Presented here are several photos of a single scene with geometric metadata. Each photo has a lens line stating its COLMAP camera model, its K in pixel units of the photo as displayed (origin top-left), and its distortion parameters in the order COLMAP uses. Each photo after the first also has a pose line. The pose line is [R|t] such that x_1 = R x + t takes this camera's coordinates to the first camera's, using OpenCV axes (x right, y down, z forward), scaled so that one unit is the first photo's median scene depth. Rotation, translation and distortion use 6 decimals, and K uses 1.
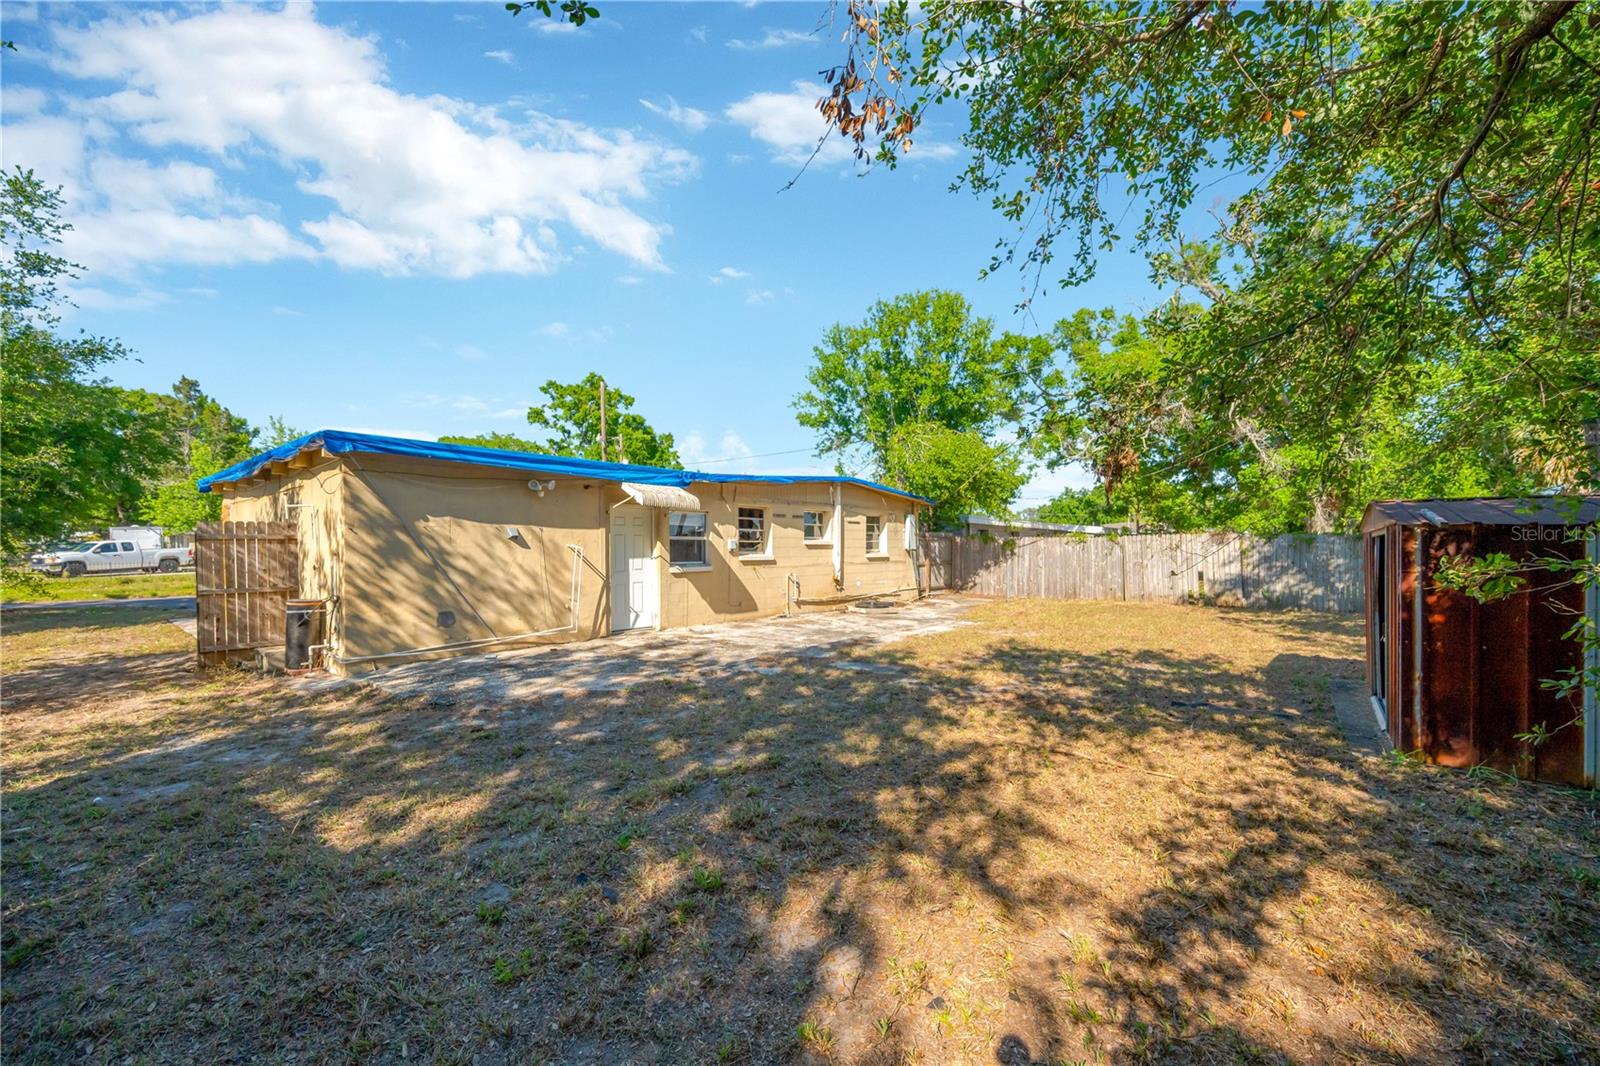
lens RADIAL K [[629.0, 0, 796.2], [0, 629.0, 537.5], [0, 0, 1]] dist [-0.002057, 0.000185]
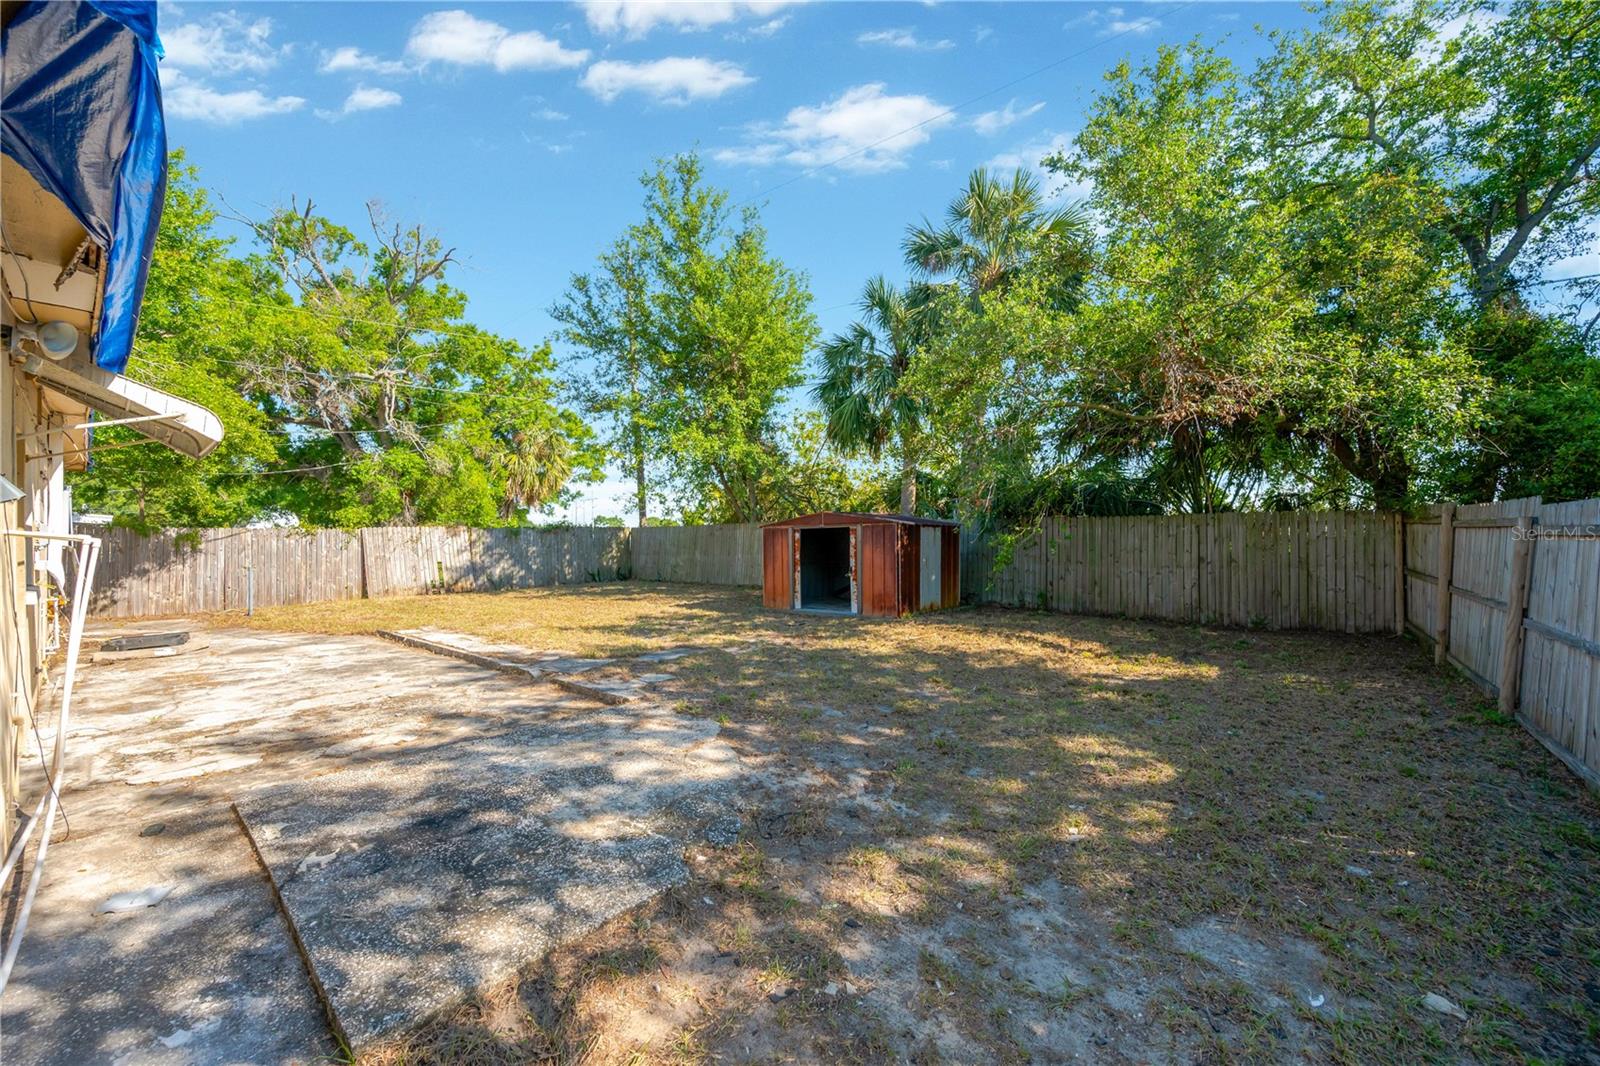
lens RADIAL K [[629.0, 0, 796.3], [0, 629.0, 534.9], [0, 0, 1]] dist [-0.002057, 0.000185]
pose [[0.028101, 0.000383, 0.999605, -0.494323], [-0.004416, 0.999990, -0.000259, 0.006852], [-0.999595, -0.004407, 0.028102, 0.425442]]
